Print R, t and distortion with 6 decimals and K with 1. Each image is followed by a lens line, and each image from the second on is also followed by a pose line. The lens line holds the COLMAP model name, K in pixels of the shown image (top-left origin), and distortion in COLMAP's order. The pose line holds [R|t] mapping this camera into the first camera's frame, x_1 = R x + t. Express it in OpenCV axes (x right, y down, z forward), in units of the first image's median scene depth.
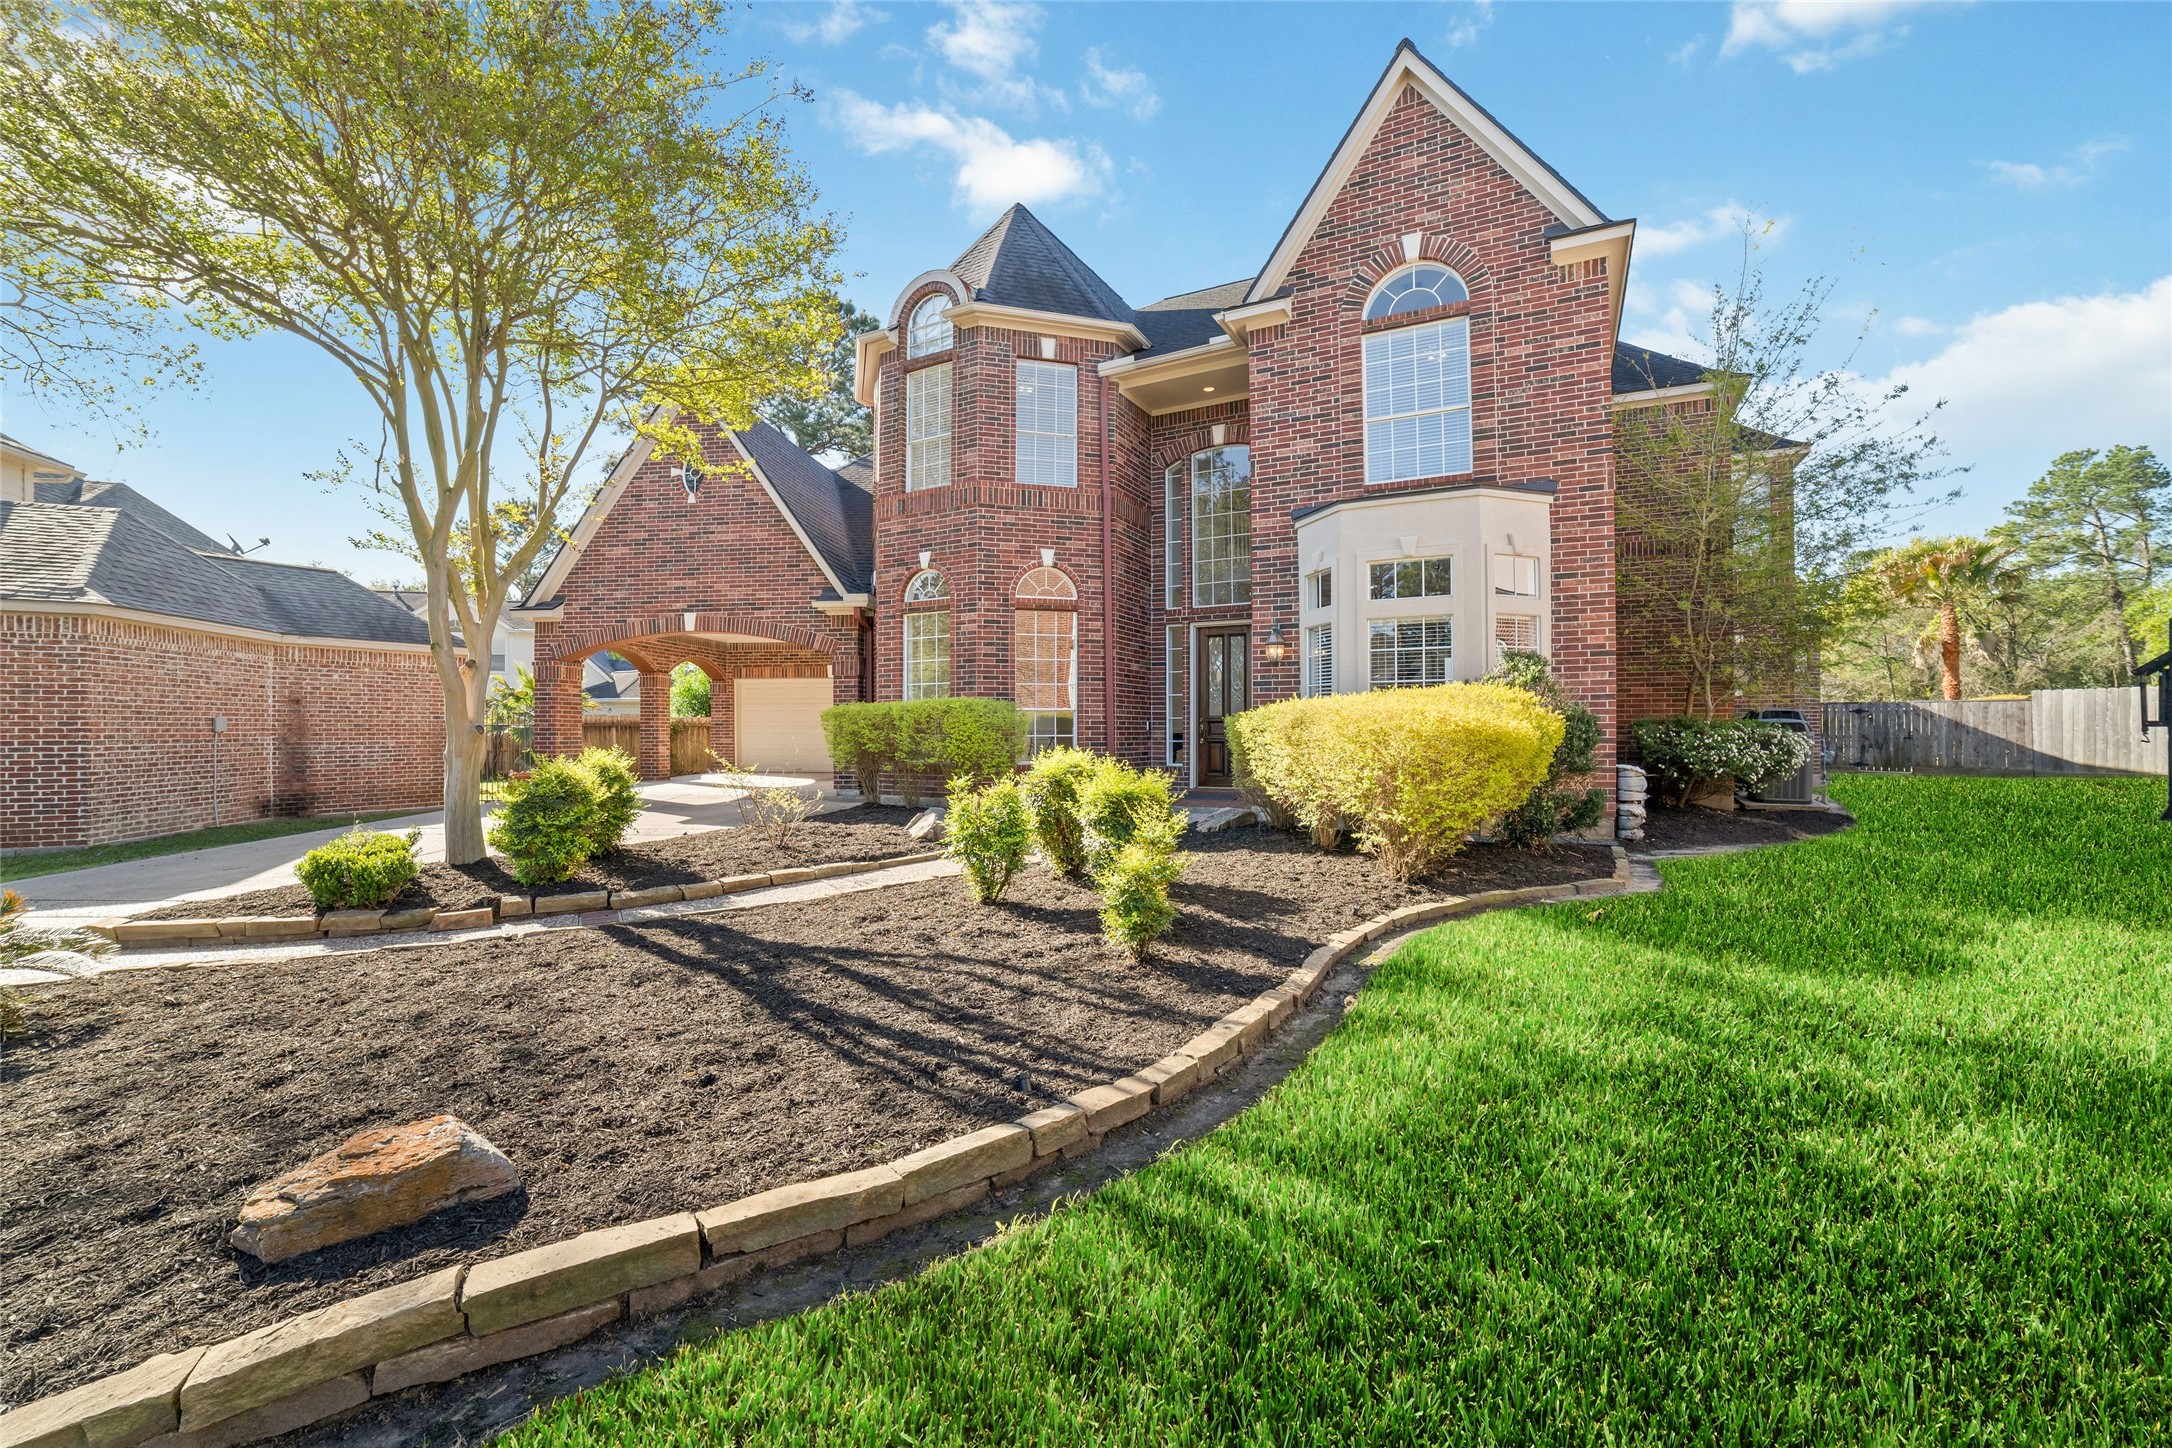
lens RADIAL K [[835.0, 0, 1067.8], [0, 835.0, 726.8], [0, 0, 1]] dist [-0.070124, 0.030692]
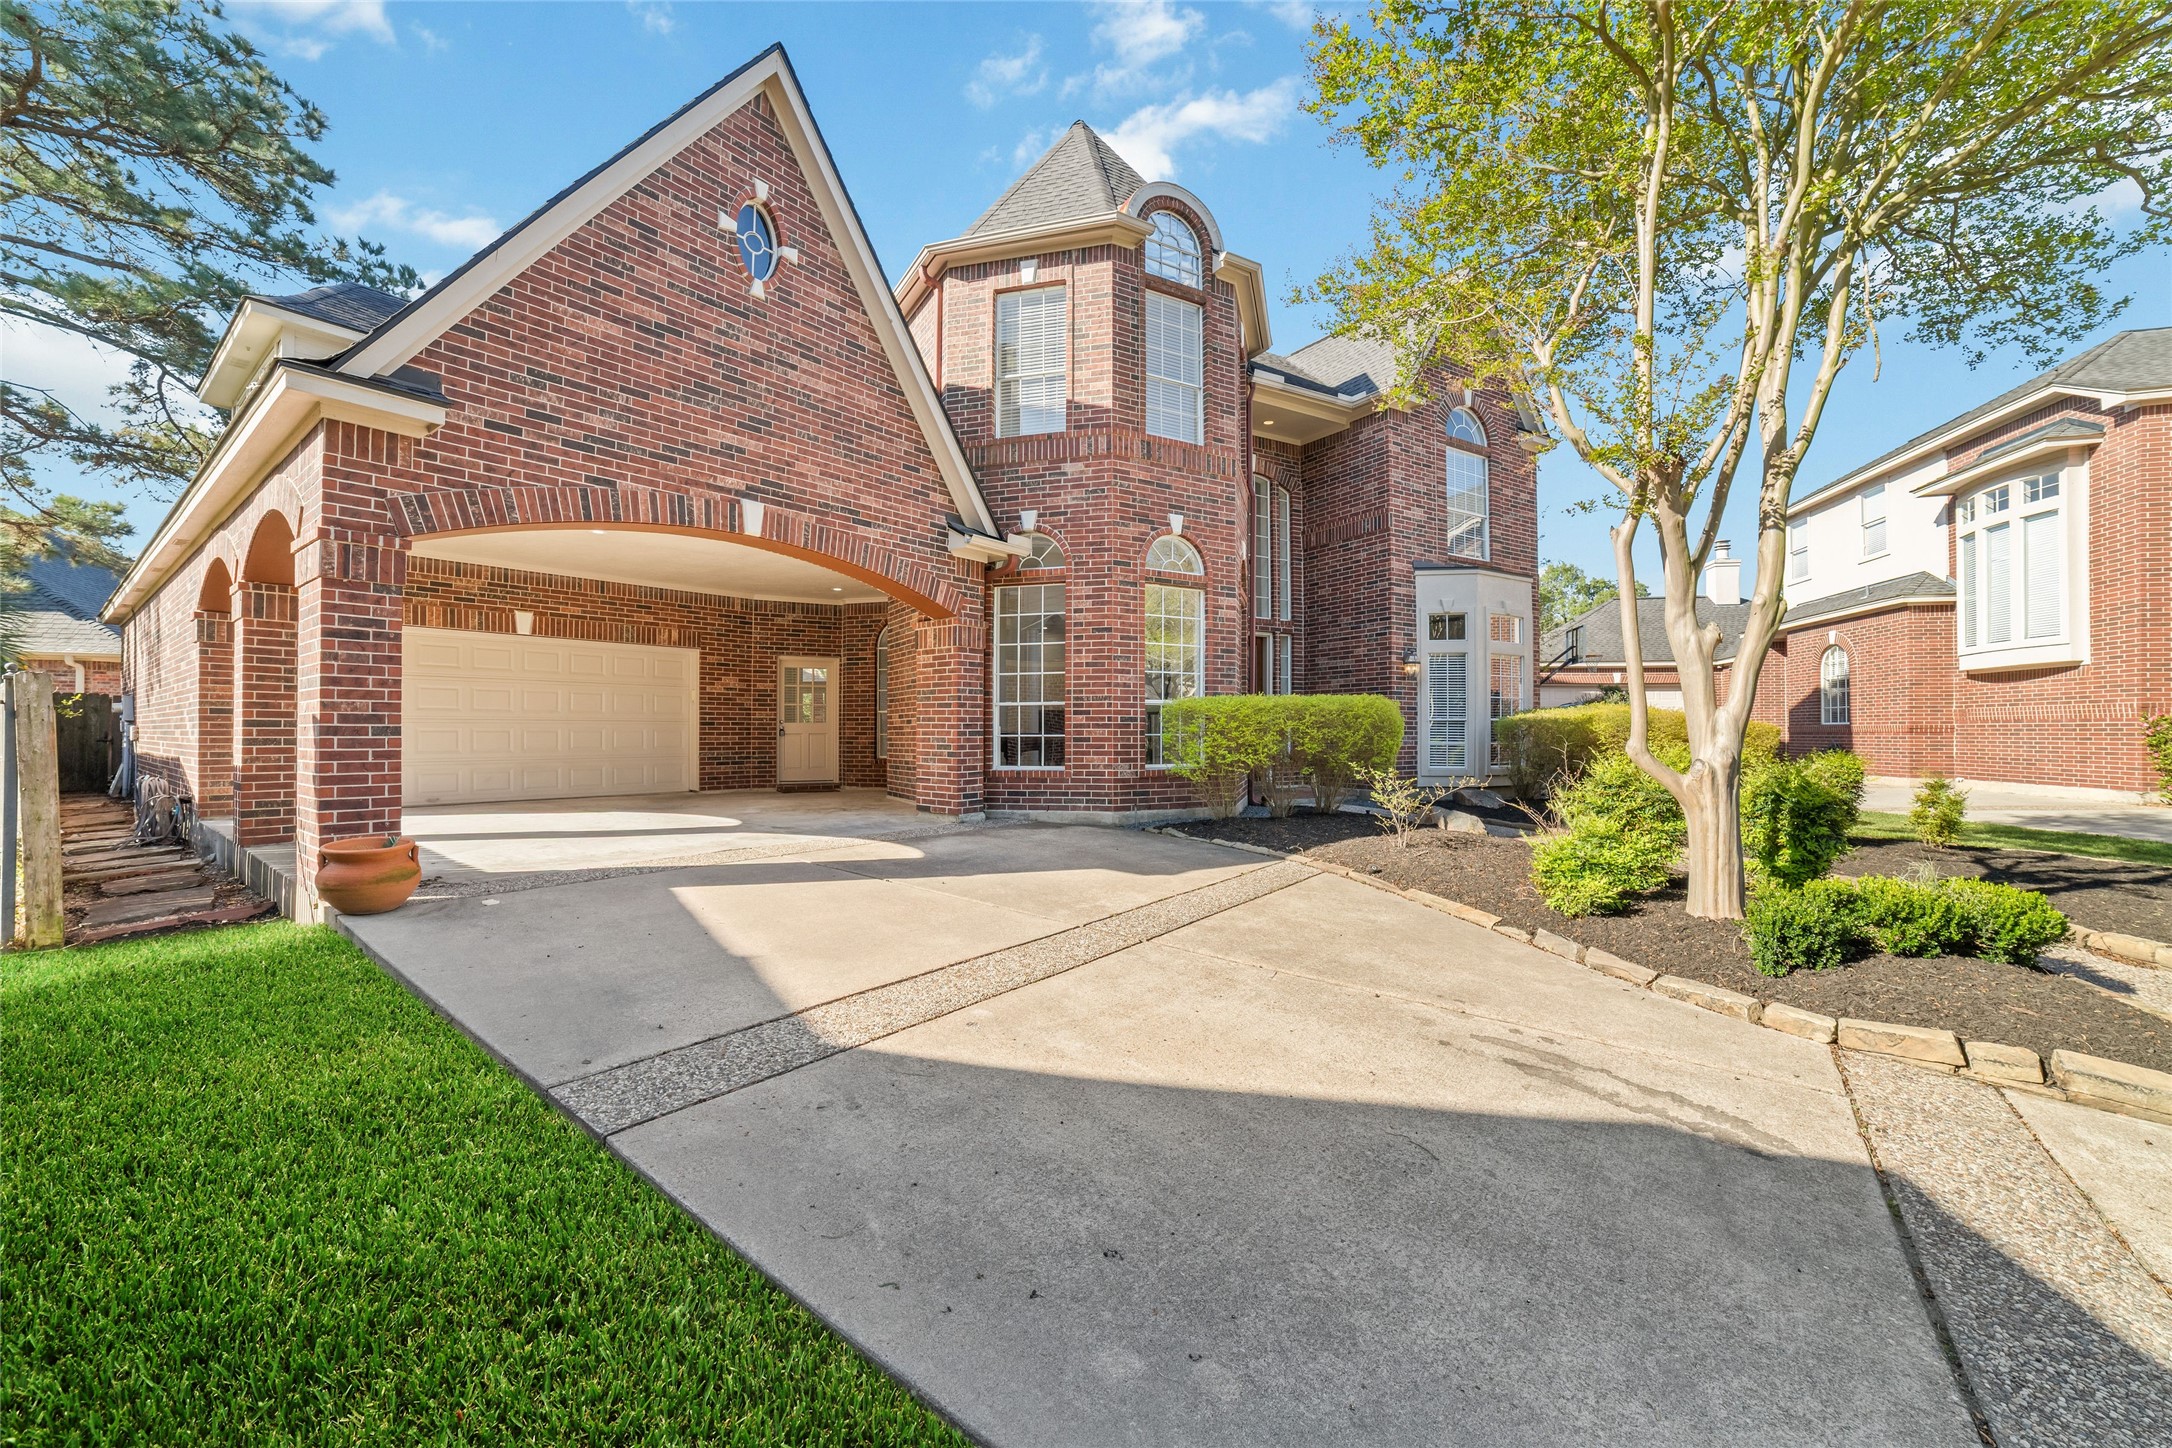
lens RADIAL K [[835.0, 0, 1067.8], [0, 835.0, 726.8], [0, 0, 1]] dist [-0.070124, 0.030692]
pose [[0.547573, 0.011397, 0.836680, -0.878893], [-0.009762, 0.999926, -0.007231, 0.008542], [-0.836701, -0.004208, 0.547644, 0.604783]]
